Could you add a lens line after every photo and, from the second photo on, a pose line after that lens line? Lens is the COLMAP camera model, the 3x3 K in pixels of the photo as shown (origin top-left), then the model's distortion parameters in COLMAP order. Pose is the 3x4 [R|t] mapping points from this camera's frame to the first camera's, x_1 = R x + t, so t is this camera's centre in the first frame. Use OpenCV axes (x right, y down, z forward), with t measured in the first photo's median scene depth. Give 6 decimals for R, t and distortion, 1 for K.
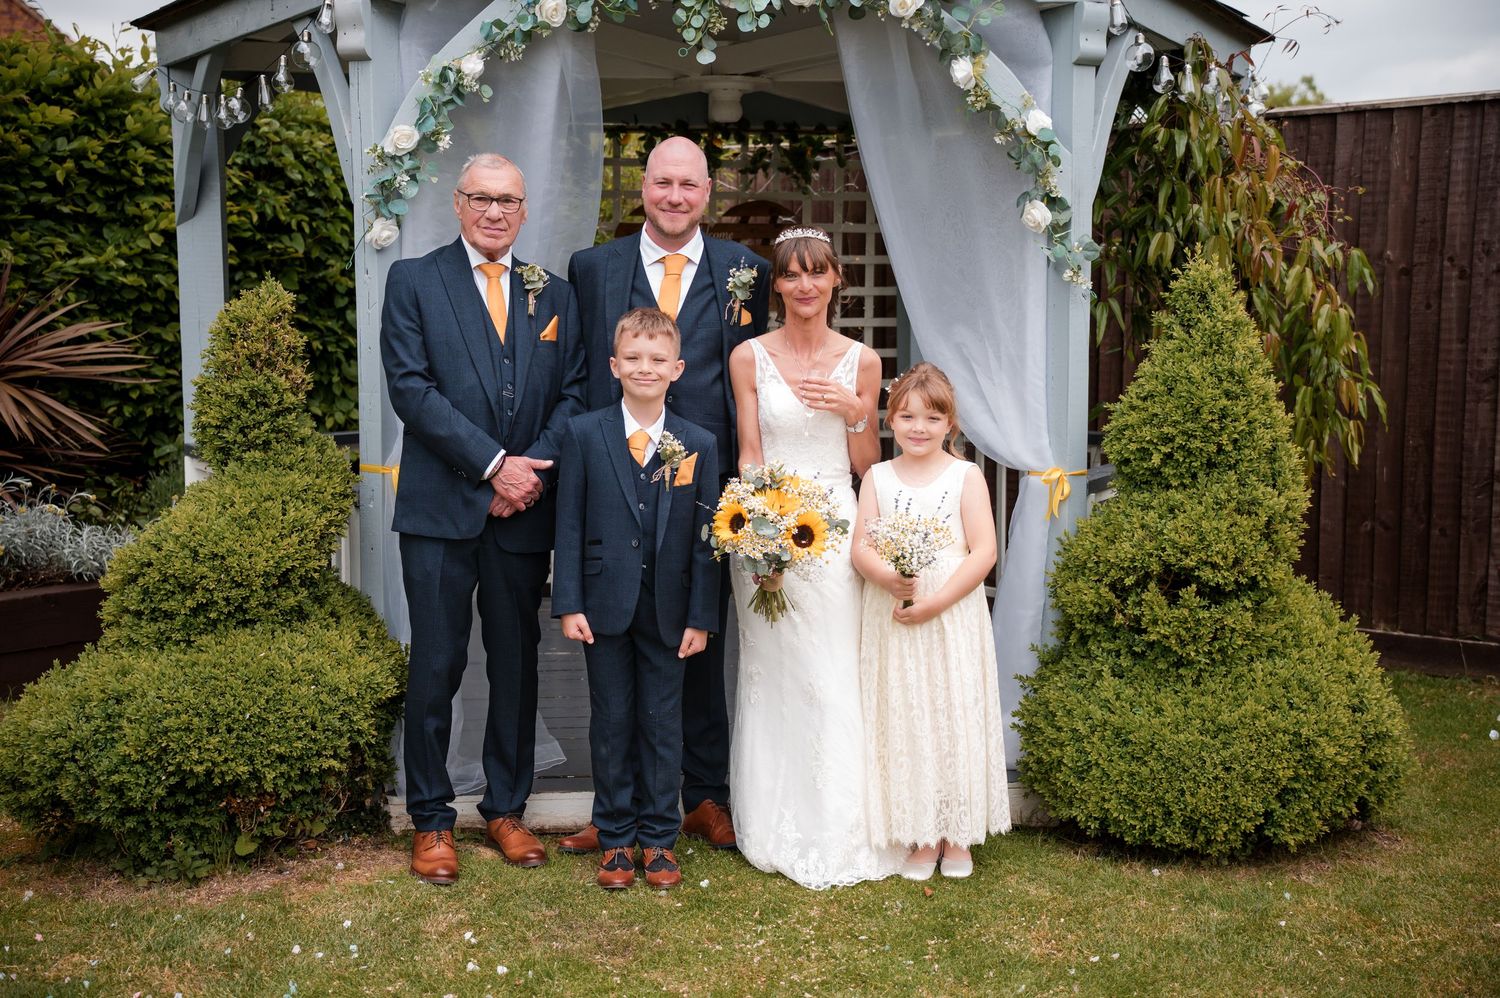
lens RADIAL K [[2376.2, 0, 741.5], [0, 2376.2, 507.7], [0, 0, 1]] dist [0.297036, 0.000000]
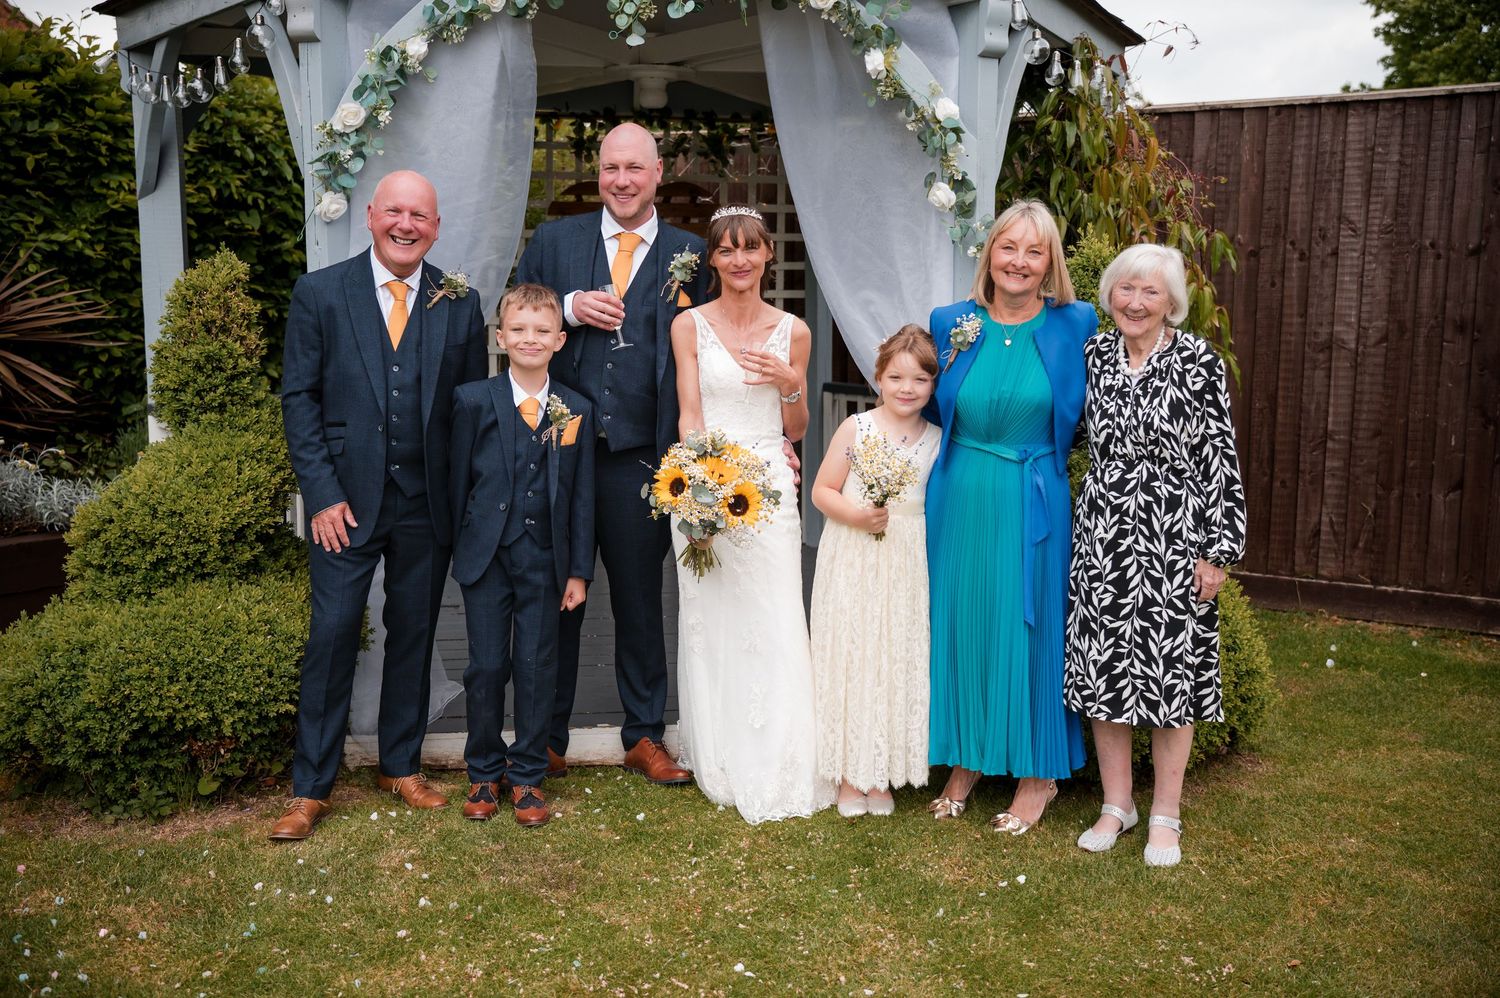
lens RADIAL K [[1961.8, 0, 763.1], [0, 1961.8, 522.5], [0, 0, 1]] dist [0.131806, 0.000000]
pose [[0.997991, -0.002063, 0.063323, -0.015977], [-0.000276, 0.999318, 0.036913, -0.007744], [-0.063356, -0.036857, 0.997310, 0.116064]]
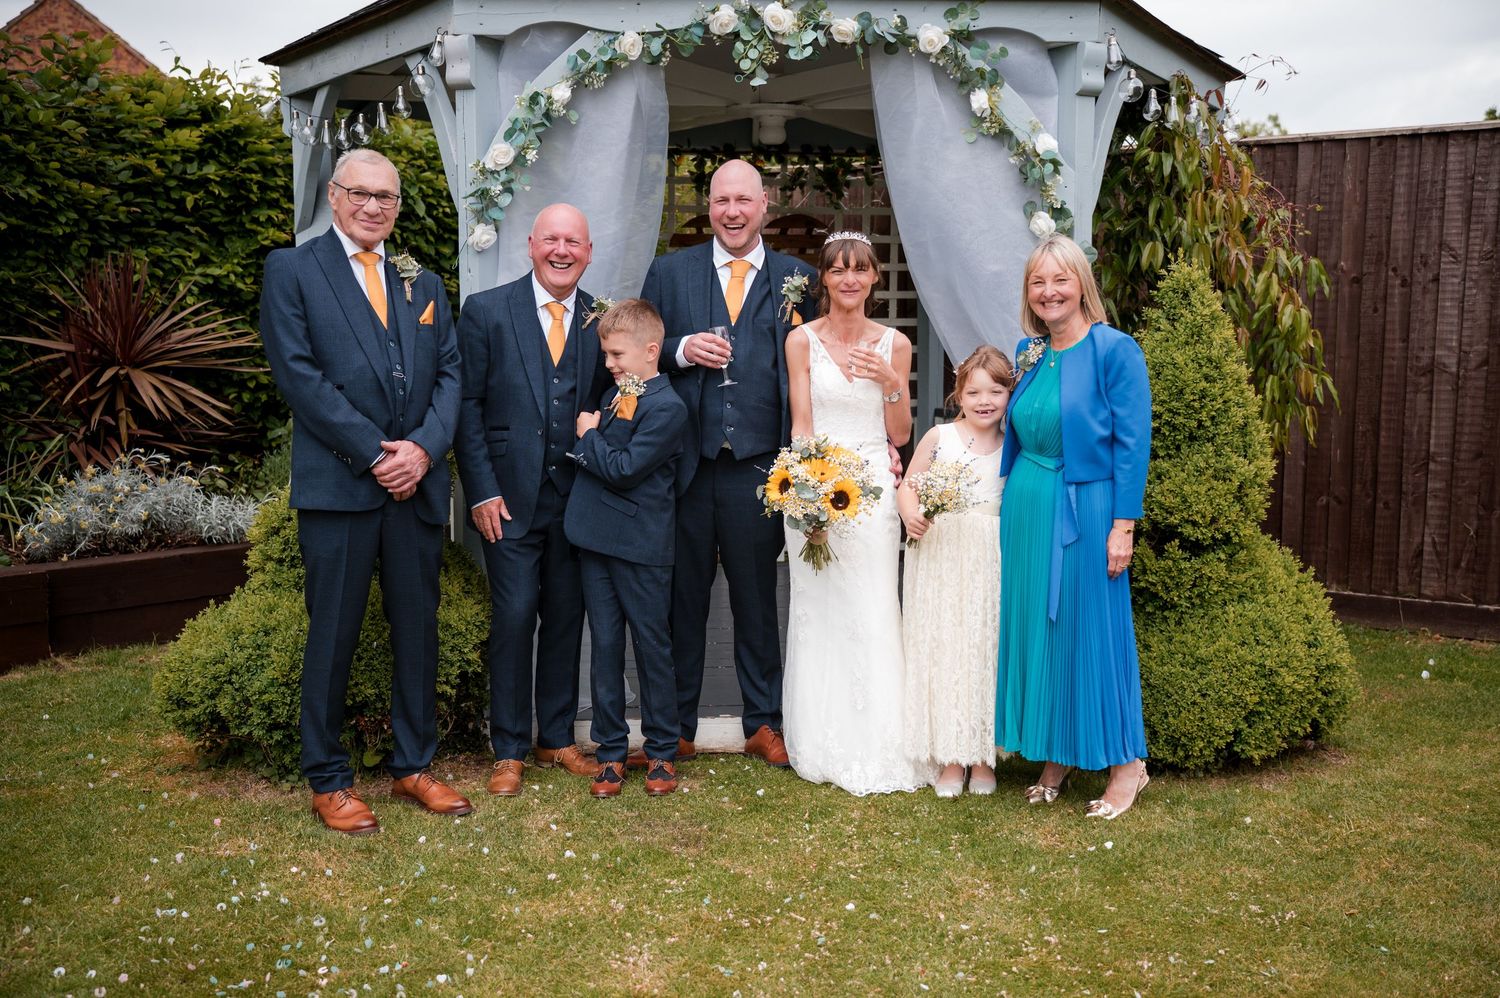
lens RADIAL K [[2247.6, 0, 767.9], [0, 2247.6, 566.4], [0, 0, 1]] dist [0.148132, 0.000000]
pose [[0.999921, 0.002213, 0.012362, -0.025158], [-0.002429, 0.999844, 0.017485, 0.026047], [-0.012322, -0.017513, 0.999771, -0.100375]]
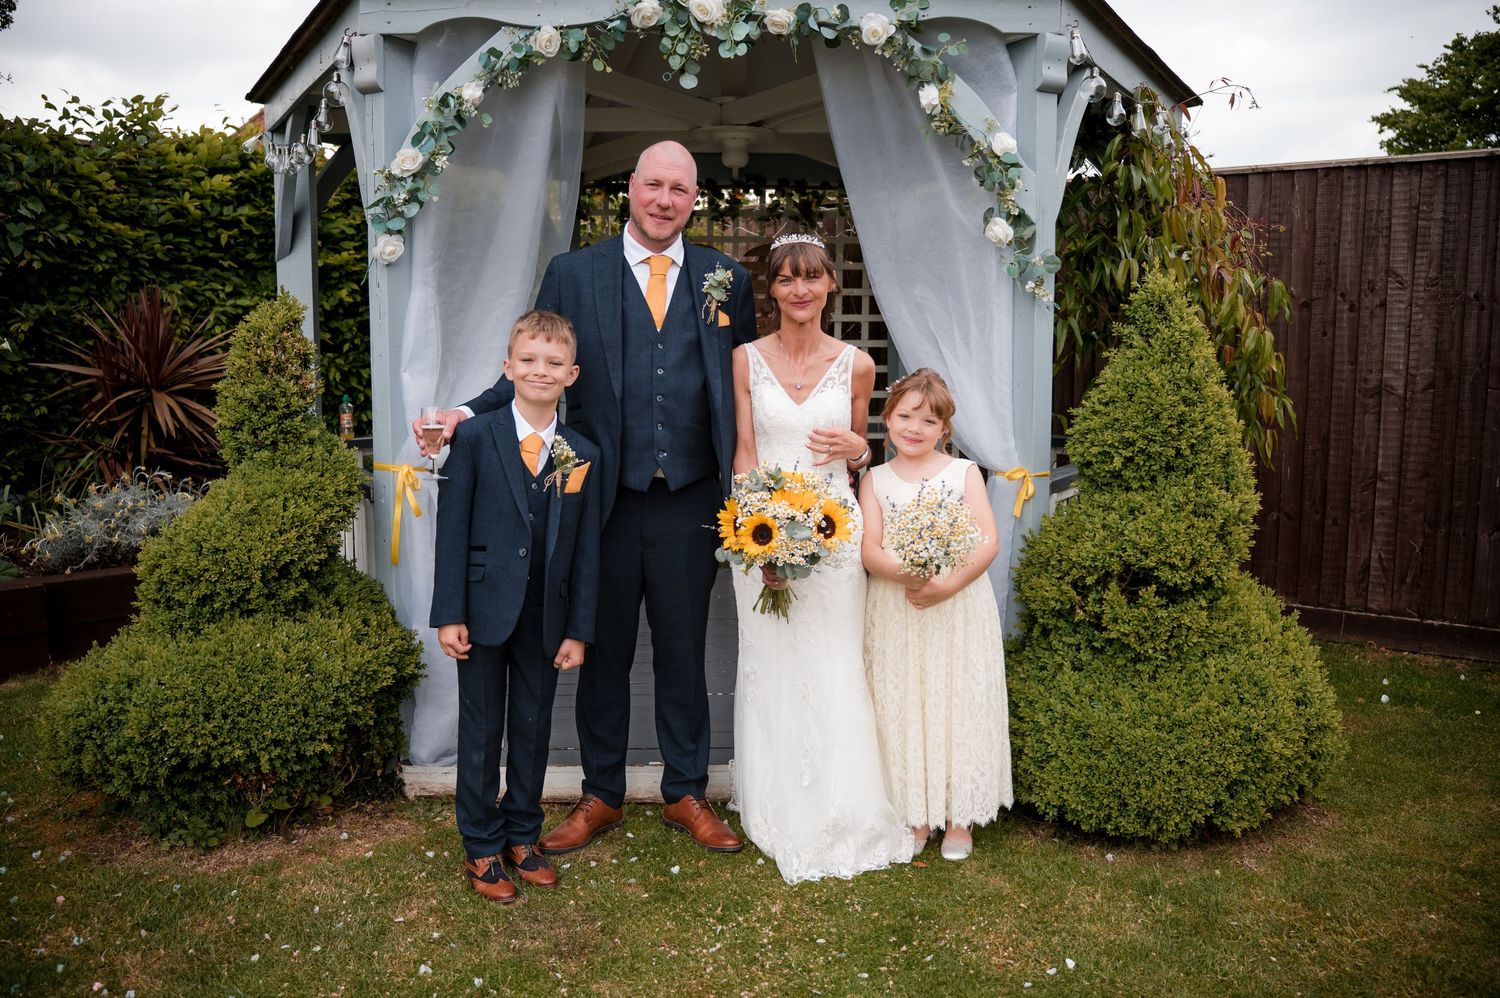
lens RADIAL K [[1337.0, 0, 765.4], [0, 1337.0, 502.8], [0, 0, 1]] dist [-0.100122, 0.079447]
pose [[0.998628, 0.006807, -0.051926, 0.051008], [-0.005785, 0.999787, 0.019807, -0.013318], [0.052050, -0.019479, 0.998454, 0.420251]]
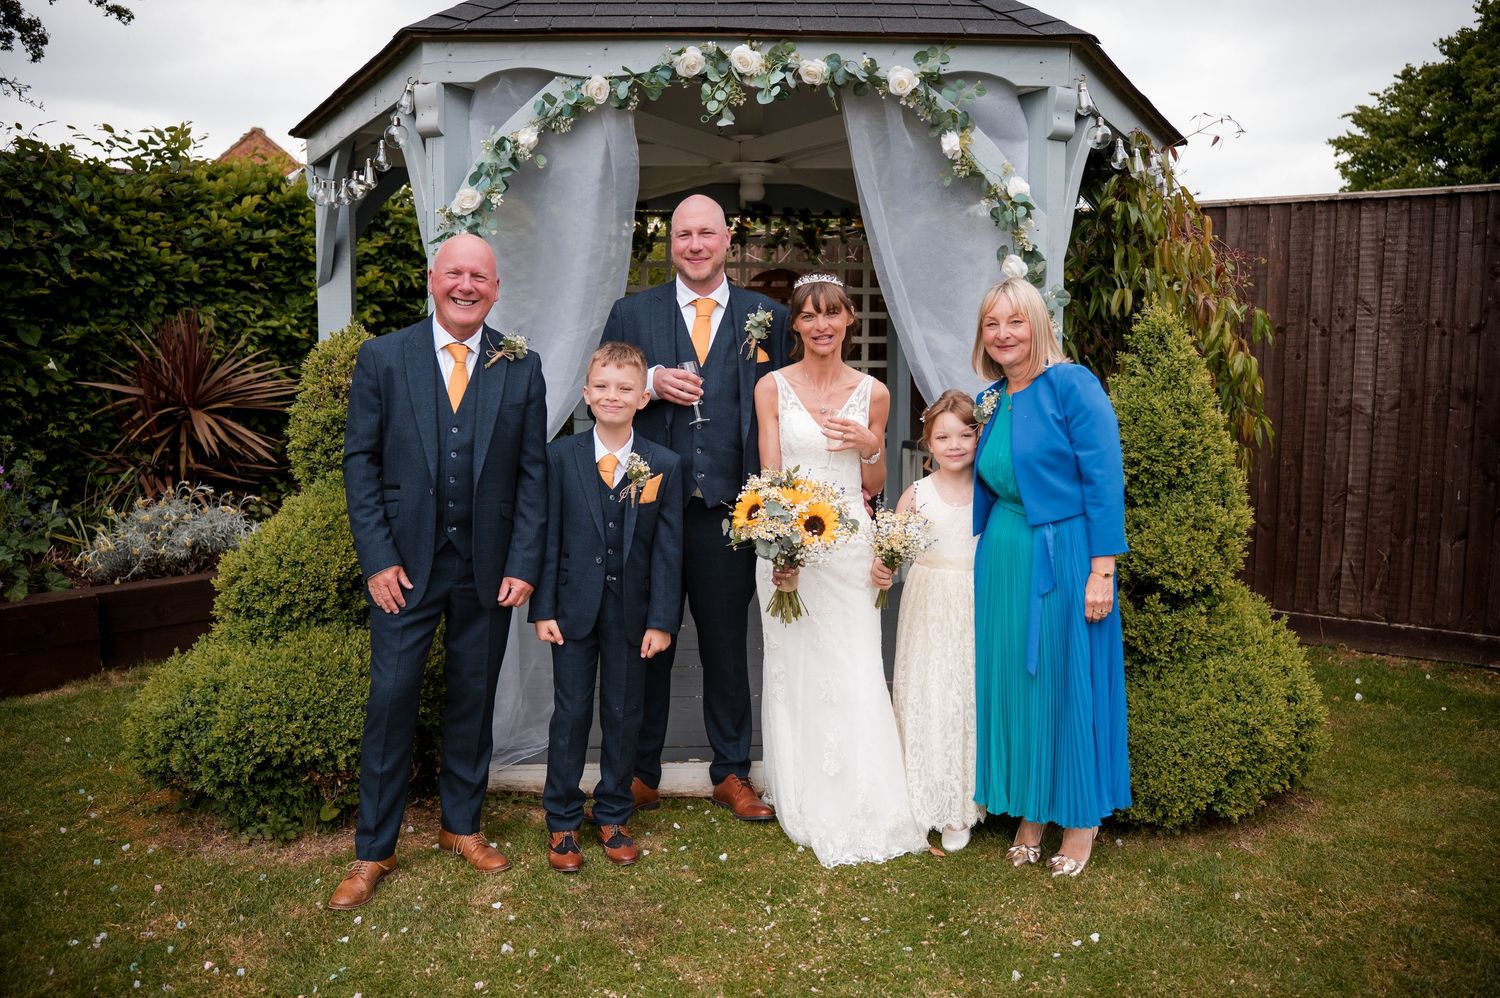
lens RADIAL K [[1337.0, 0, 735.1], [0, 1337.0, 498.4], [0, 0, 1]] dist [-0.100122, 0.079447]
pose [[0.999505, 0.005111, -0.031041, 0.008403], [-0.004724, 0.999910, 0.012530, -0.018933], [0.031102, -0.012378, 0.999440, 0.368420]]
